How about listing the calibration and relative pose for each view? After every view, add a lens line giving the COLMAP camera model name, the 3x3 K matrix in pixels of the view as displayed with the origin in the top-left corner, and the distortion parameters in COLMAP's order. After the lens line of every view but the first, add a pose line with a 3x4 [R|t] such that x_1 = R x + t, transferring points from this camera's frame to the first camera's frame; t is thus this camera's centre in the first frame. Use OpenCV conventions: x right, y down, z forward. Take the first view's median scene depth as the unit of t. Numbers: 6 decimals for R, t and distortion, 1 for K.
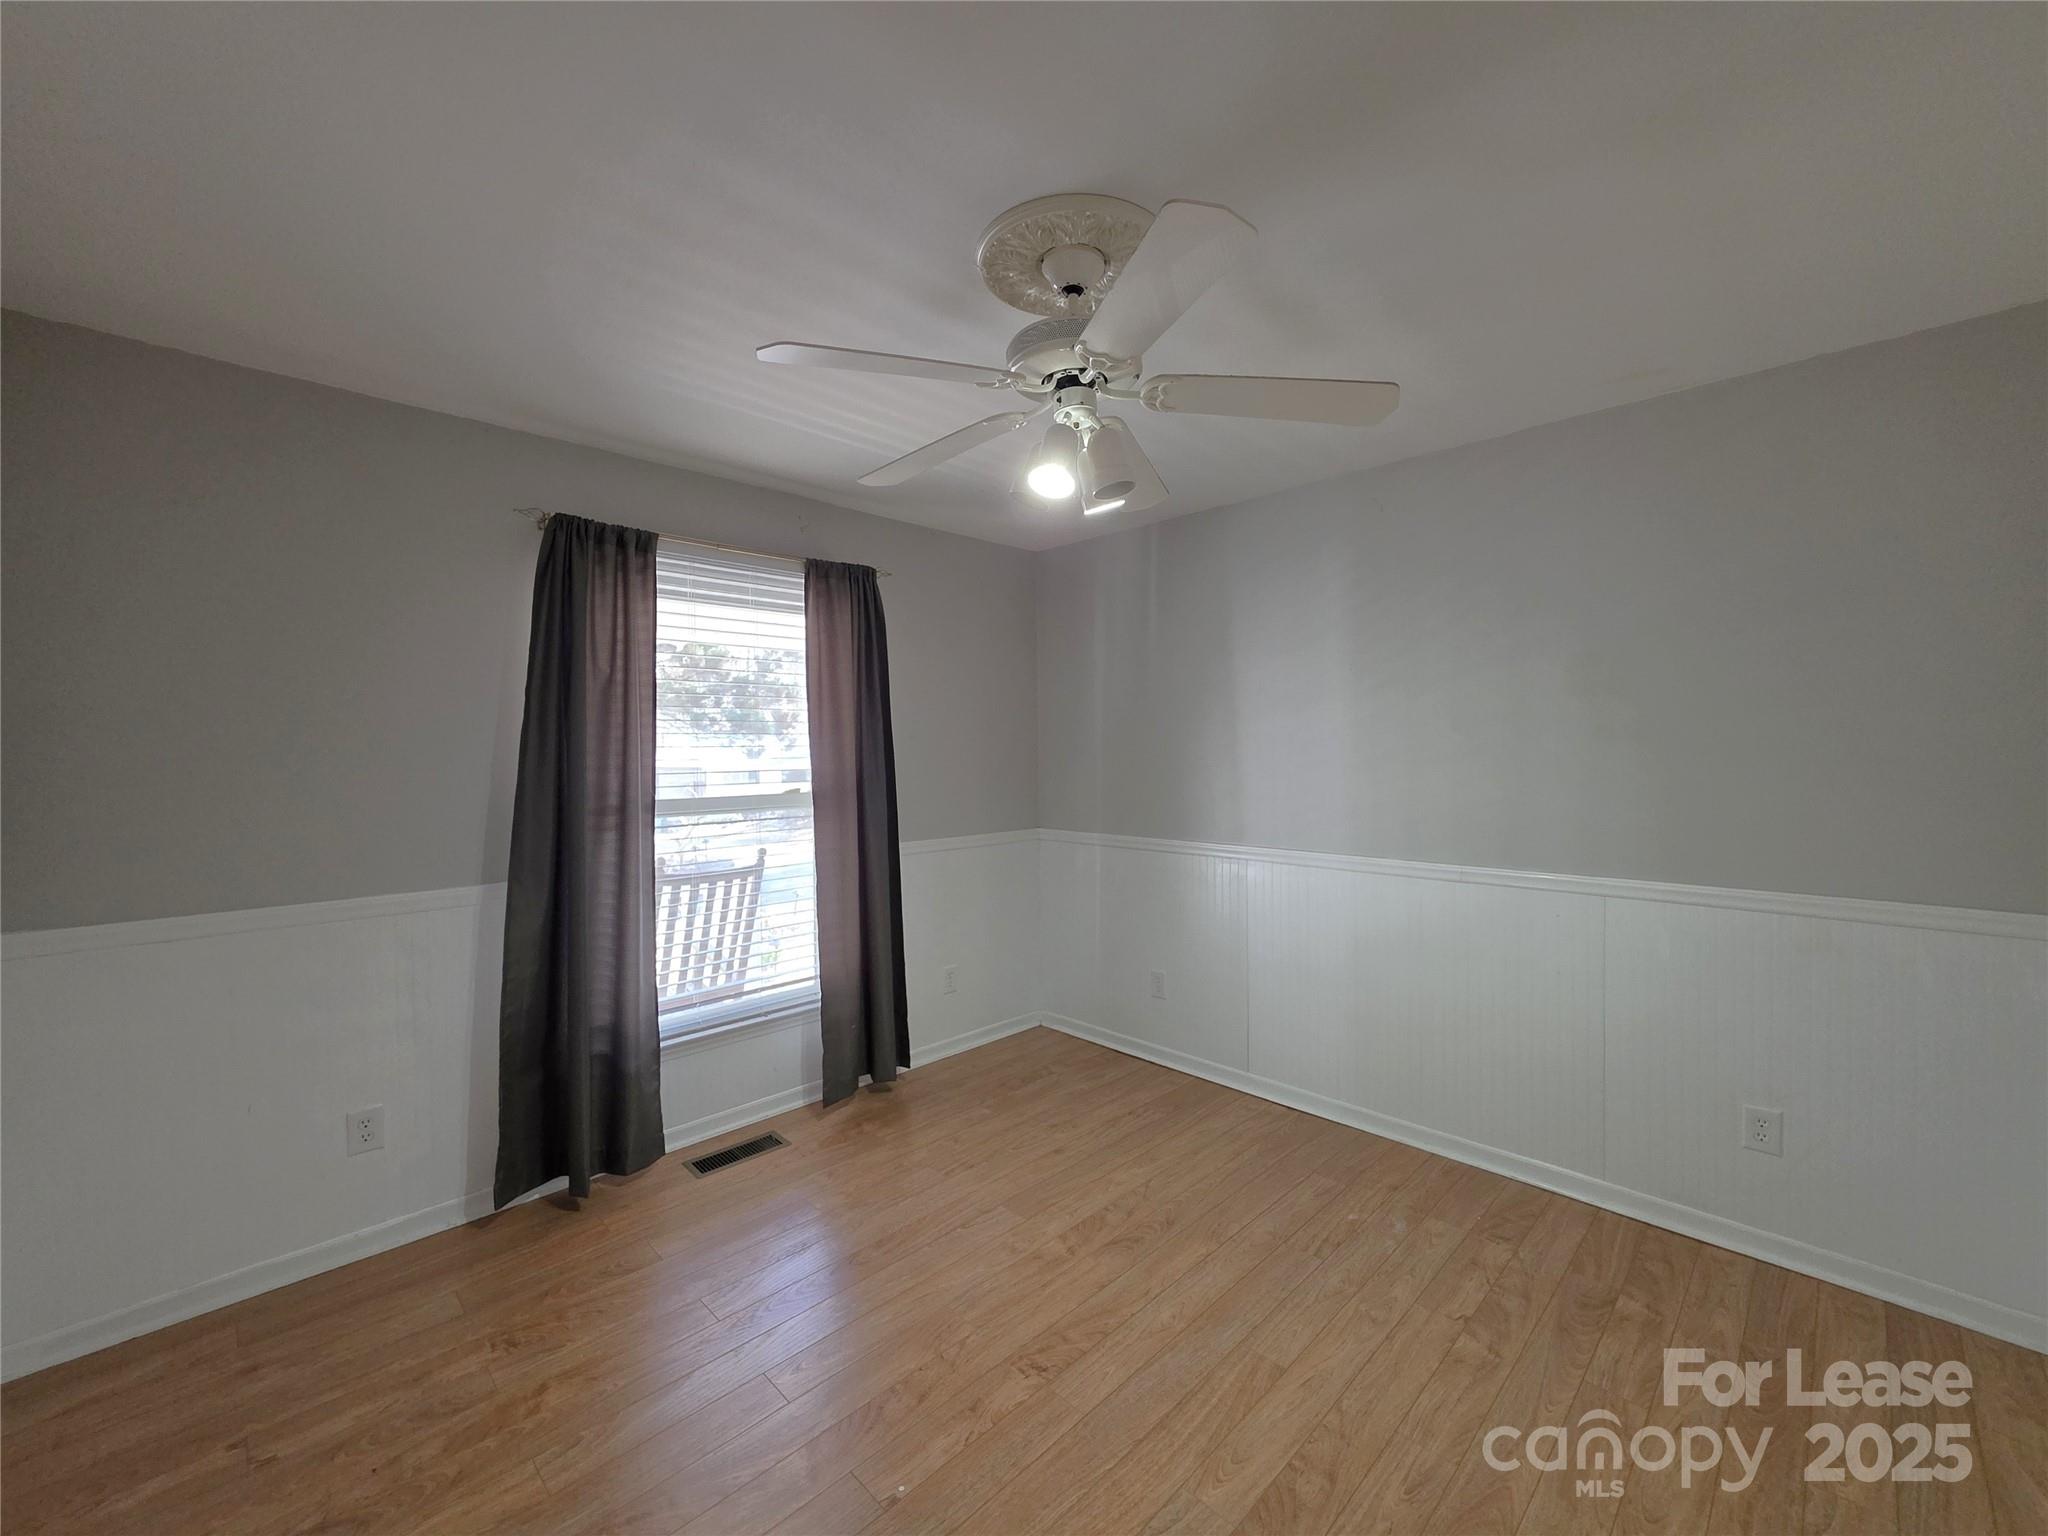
lens RADIAL K [[823.3, 0, 1024.0], [0, 823.3, 768.0], [0, 0, 1]] dist [-0.003311, -0.000091]
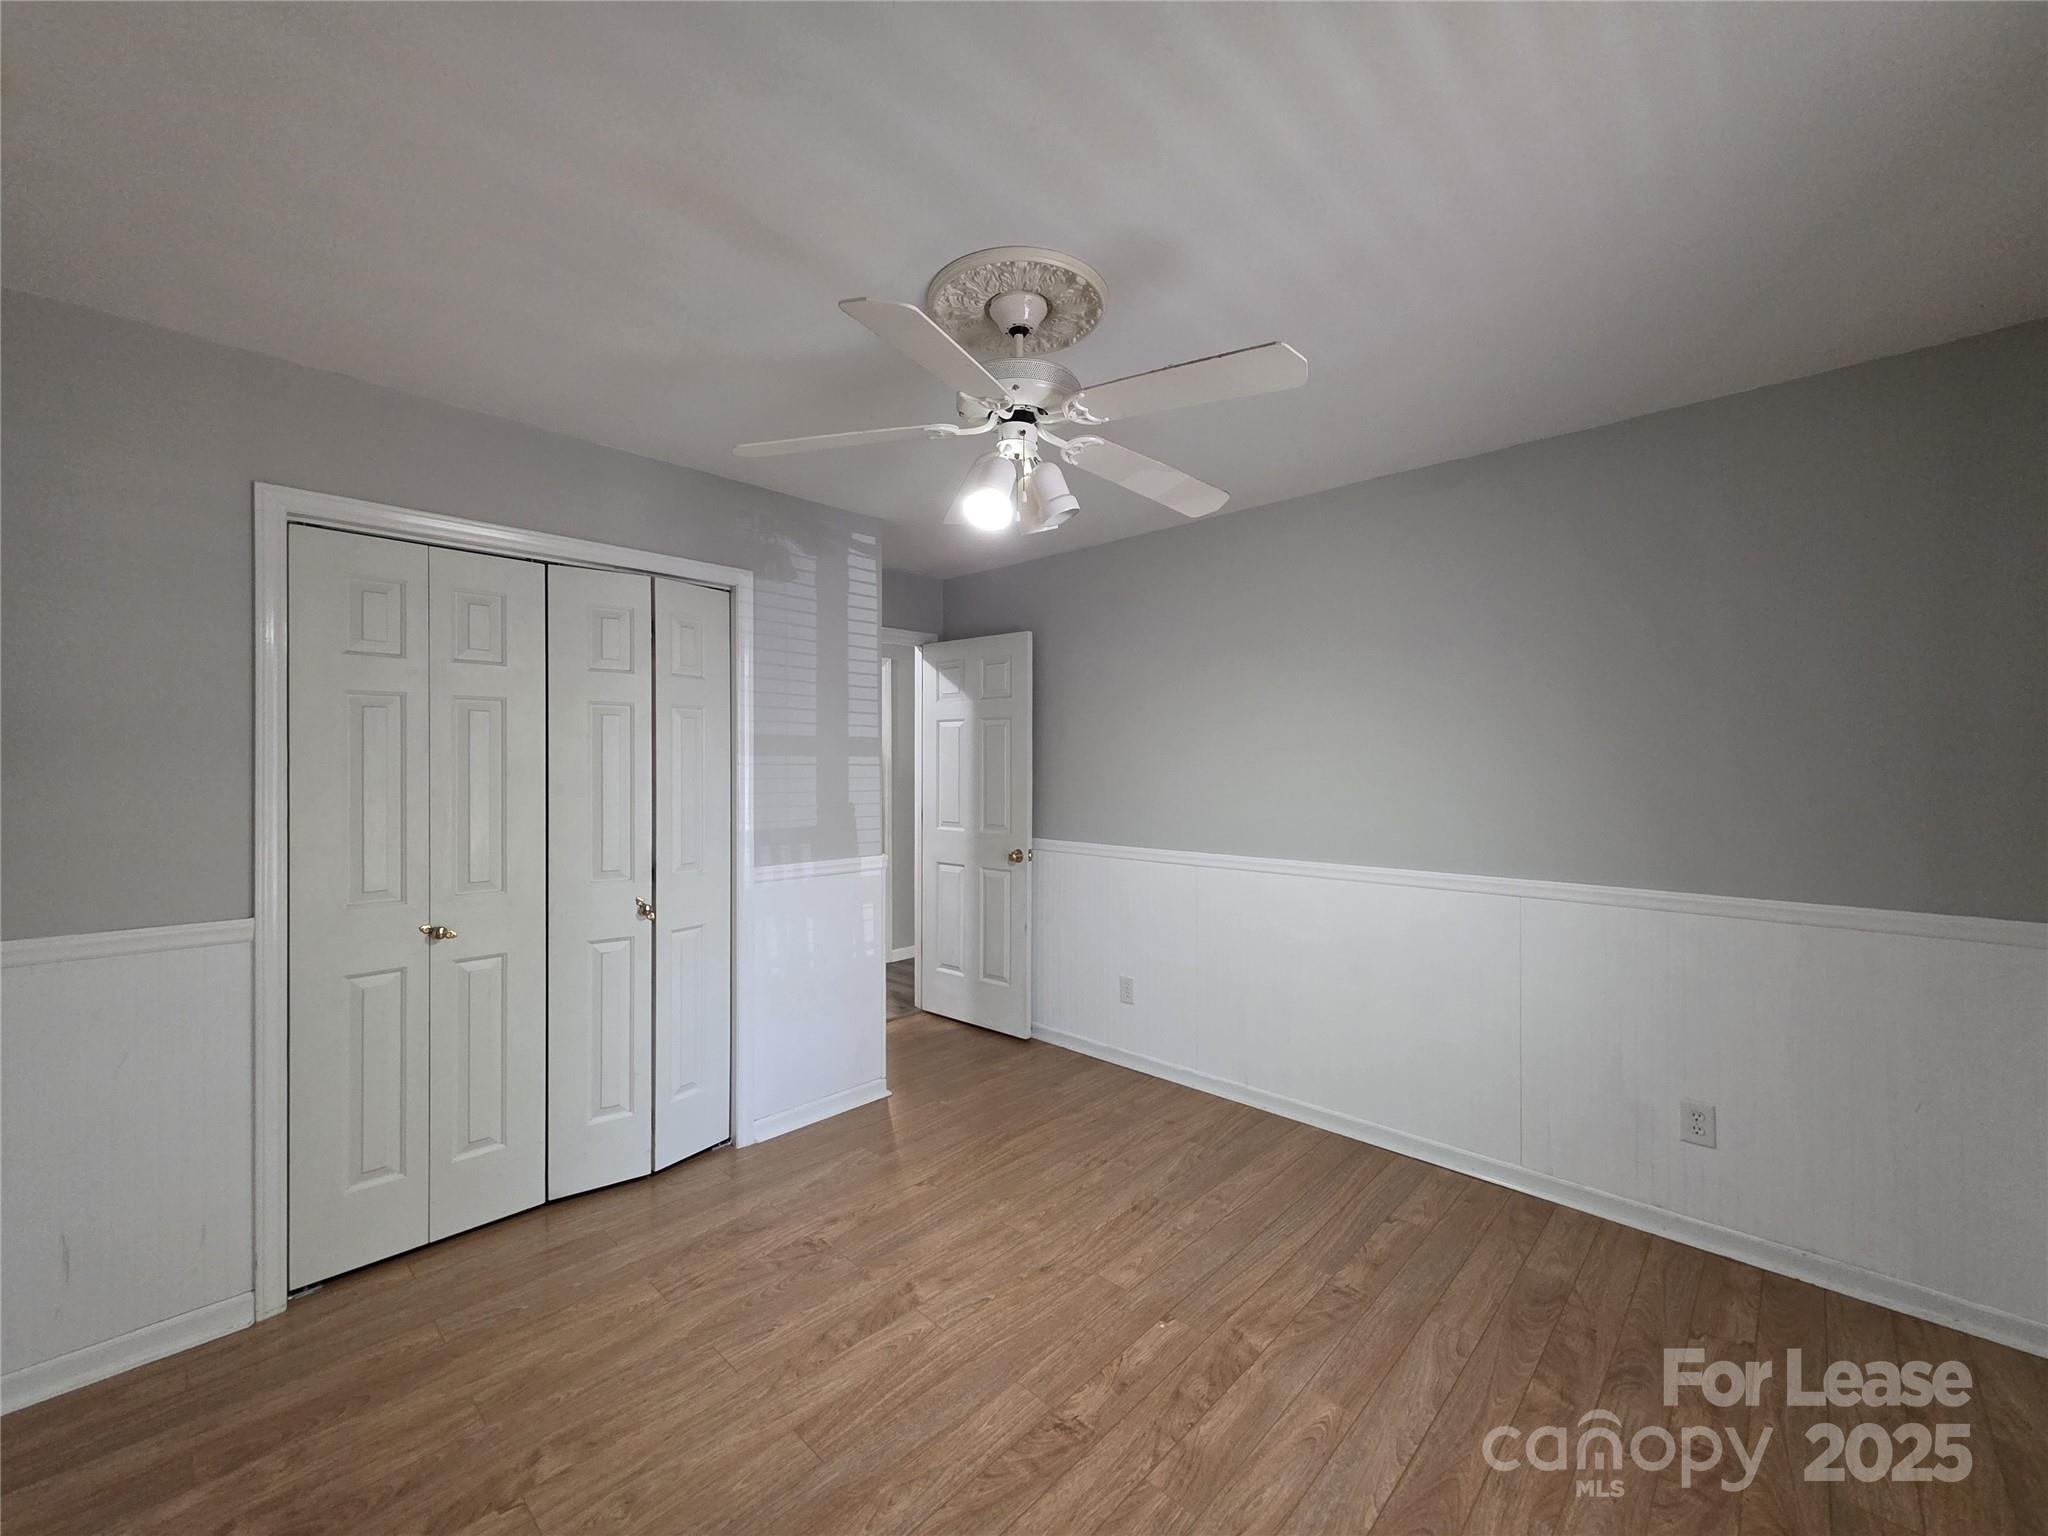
lens RADIAL K [[822.8, 0, 1024.0], [0, 822.8, 768.0], [0, 0, 1]] dist [0.000046, -0.000132]
pose [[-0.999545, 0.008970, -0.028791, 0.086179], [0.008200, 0.999609, 0.026738, -0.030455], [0.029020, 0.026489, -0.999228, 2.001124]]
